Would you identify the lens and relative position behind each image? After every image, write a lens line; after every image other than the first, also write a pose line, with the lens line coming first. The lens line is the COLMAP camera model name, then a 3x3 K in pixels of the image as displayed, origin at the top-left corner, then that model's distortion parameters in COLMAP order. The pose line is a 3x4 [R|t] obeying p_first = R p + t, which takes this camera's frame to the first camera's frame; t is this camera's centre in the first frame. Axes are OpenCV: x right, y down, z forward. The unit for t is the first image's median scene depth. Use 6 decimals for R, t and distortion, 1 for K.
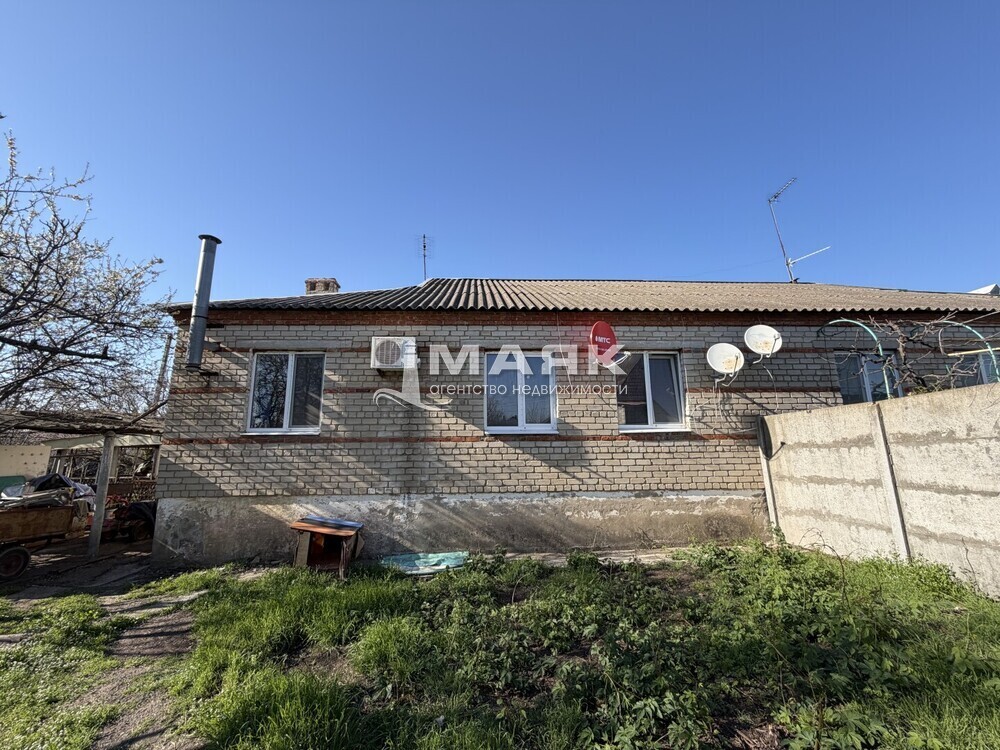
lens RADIAL K [[399.3, 0, 500.8], [0, 399.3, 371.7], [0, 0, 1]] dist [-0.001264, 0.000380]
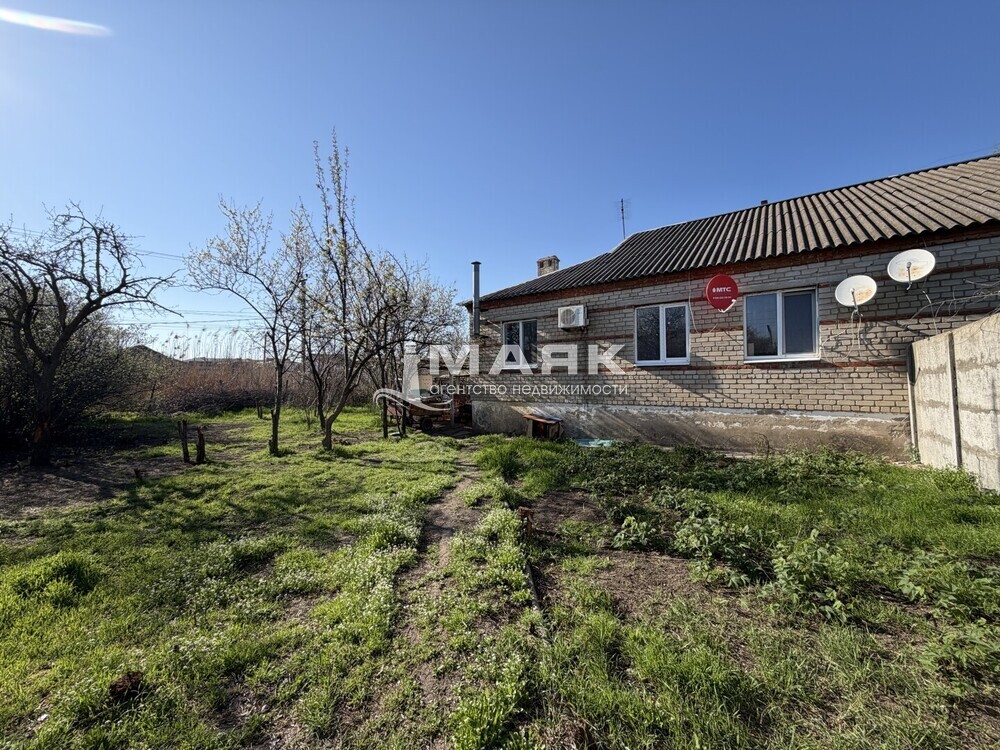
lens RADIAL K [[399.3, 0, 499.1], [0, 399.3, 377.3], [0, 0, 1]] dist [-0.001264, 0.000380]
pose [[0.784621, -0.001742, -0.619974, 0.472907], [0.116031, 0.982739, 0.144084, -0.069666], [0.609021, -0.184988, 0.771280, -0.426532]]
